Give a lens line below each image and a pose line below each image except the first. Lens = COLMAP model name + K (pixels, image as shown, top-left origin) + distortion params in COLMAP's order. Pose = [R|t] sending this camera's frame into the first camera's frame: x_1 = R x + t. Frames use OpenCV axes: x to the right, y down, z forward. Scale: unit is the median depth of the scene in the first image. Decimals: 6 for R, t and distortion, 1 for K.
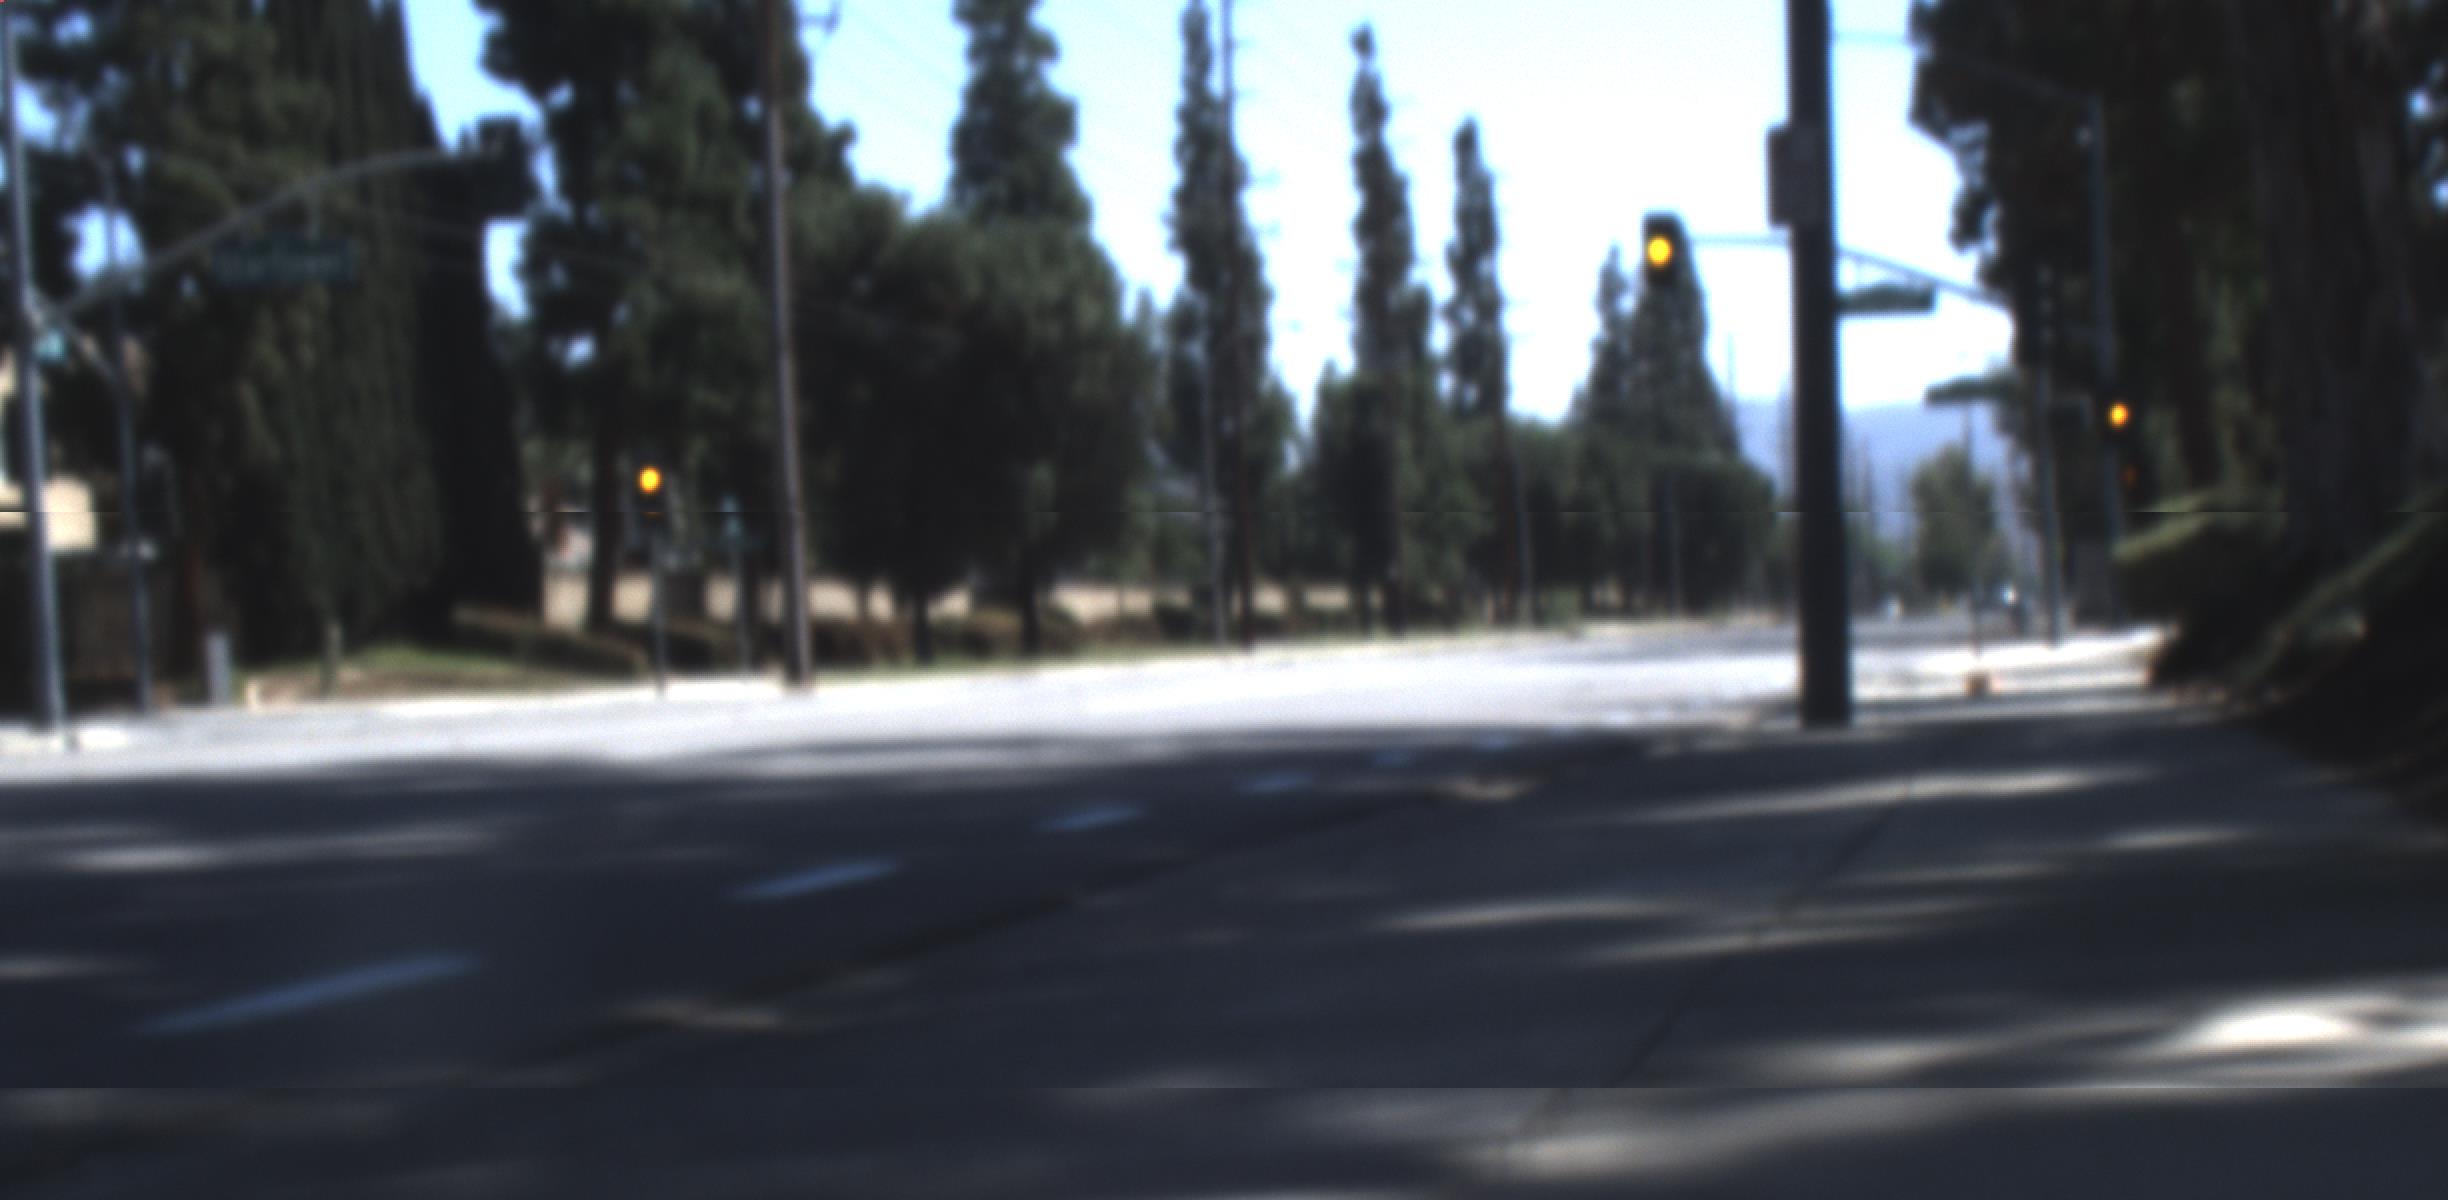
lens RADIAL K [[6751.7, 0, 1286.0], [0, 6751.7, 600.9], [0, 0, 1]] dist [0.036600, 0.178667]
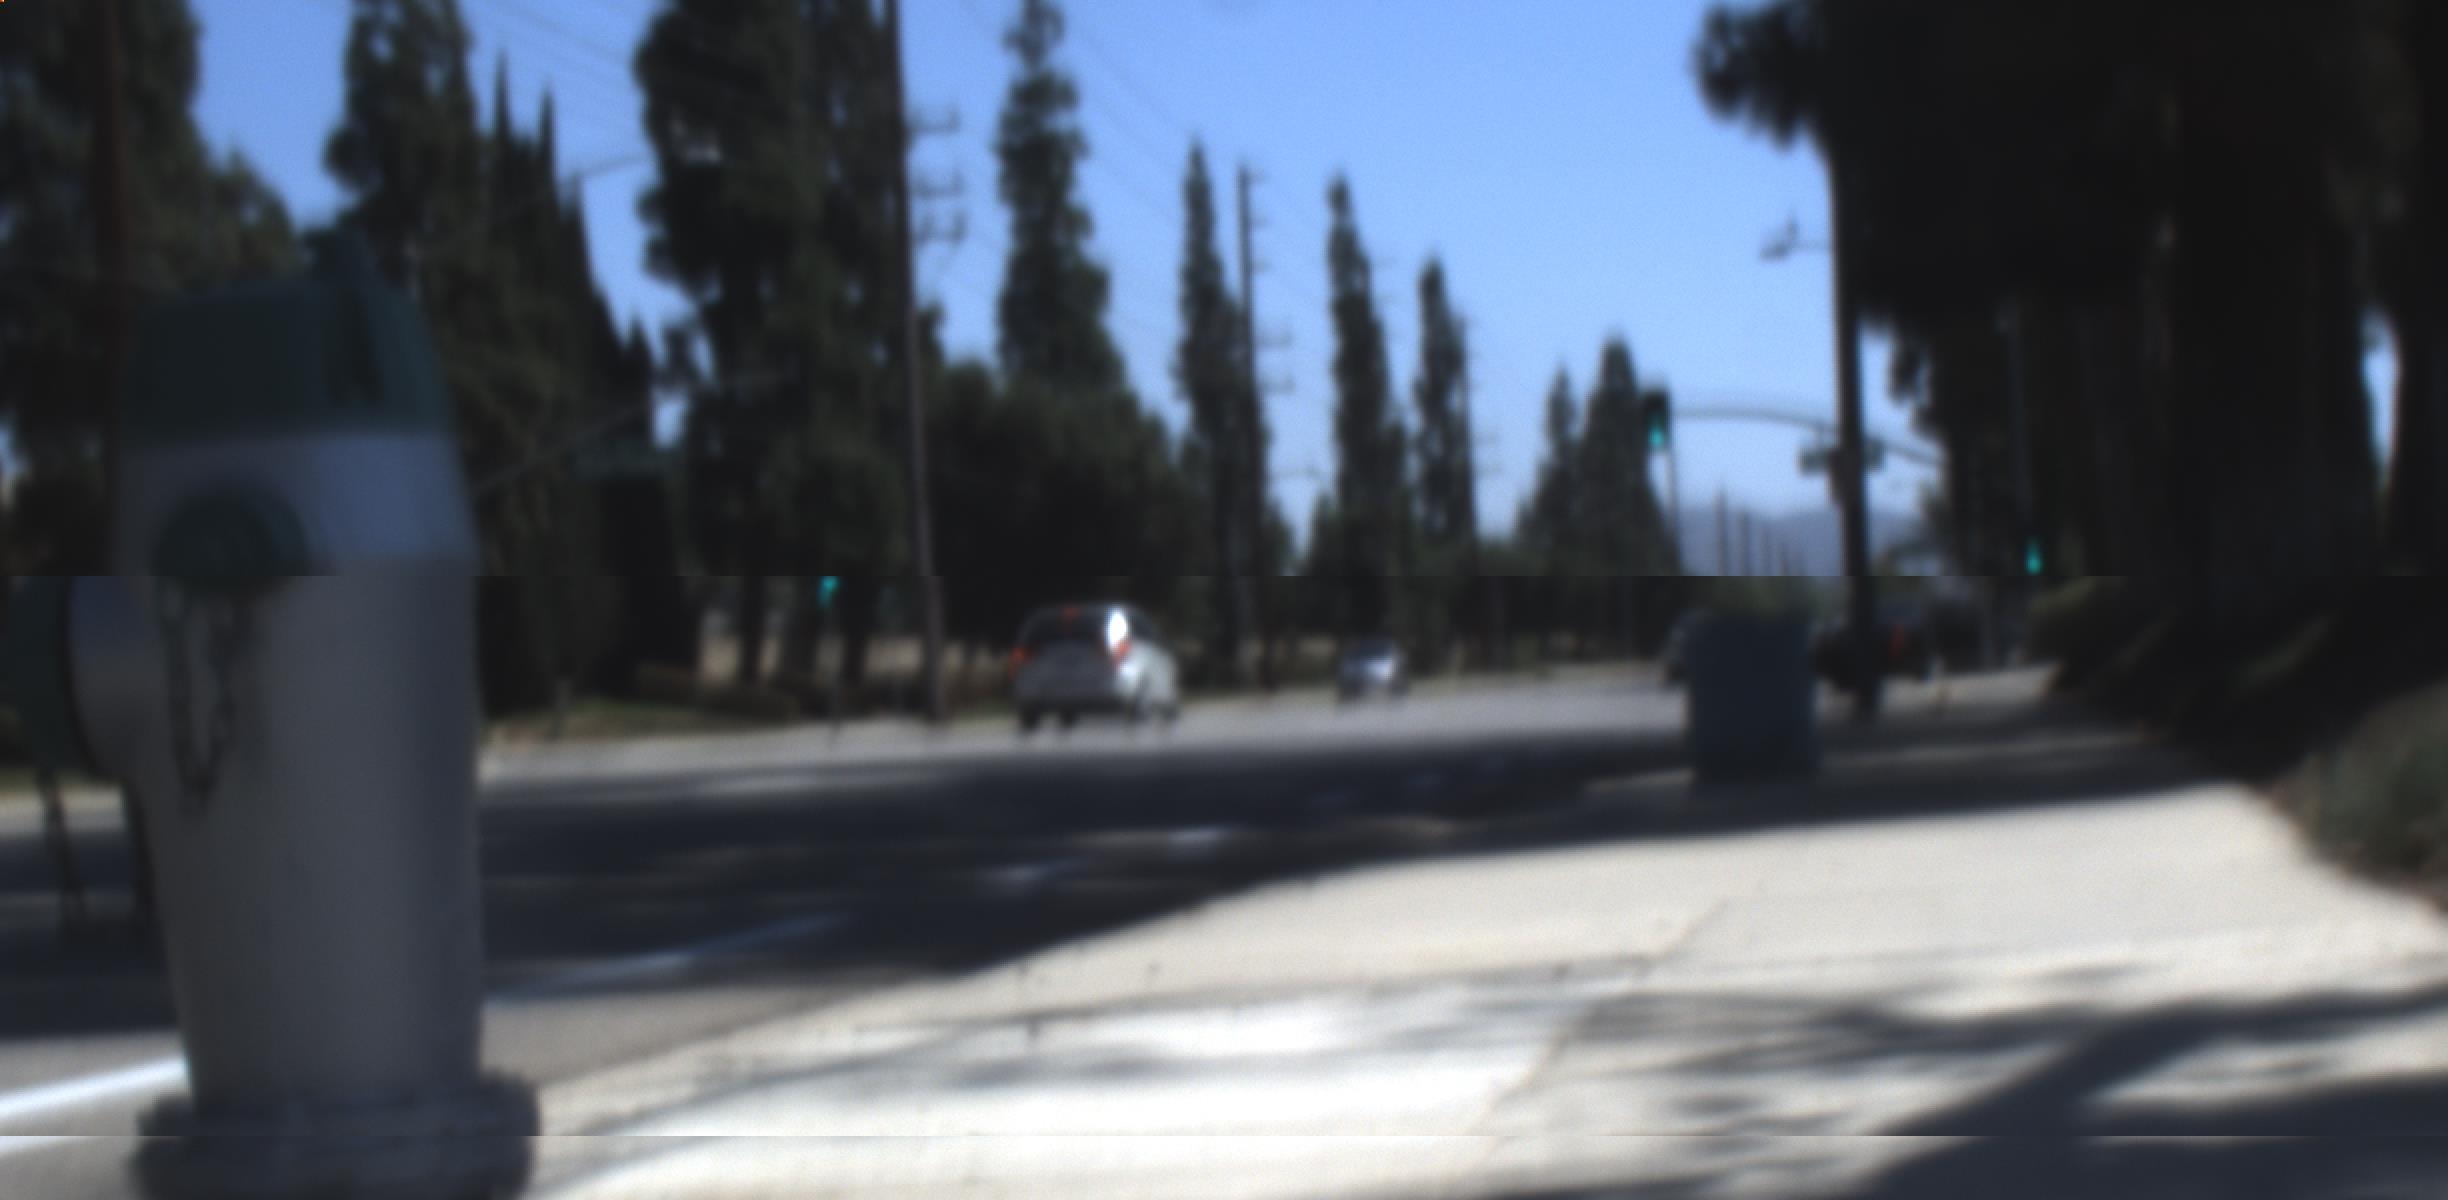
lens RADIAL K [[6736.4, 0, 1224.0], [0, 6736.4, 600.0], [0, 0, 1]] dist [0.032755, 1.273282]
pose [[0.999869, -0.016193, 0.000793, -0.018644], [0.016205, 0.999713, -0.017649, 0.001323], [-0.000507, 0.017659, 0.999844, -0.167620]]
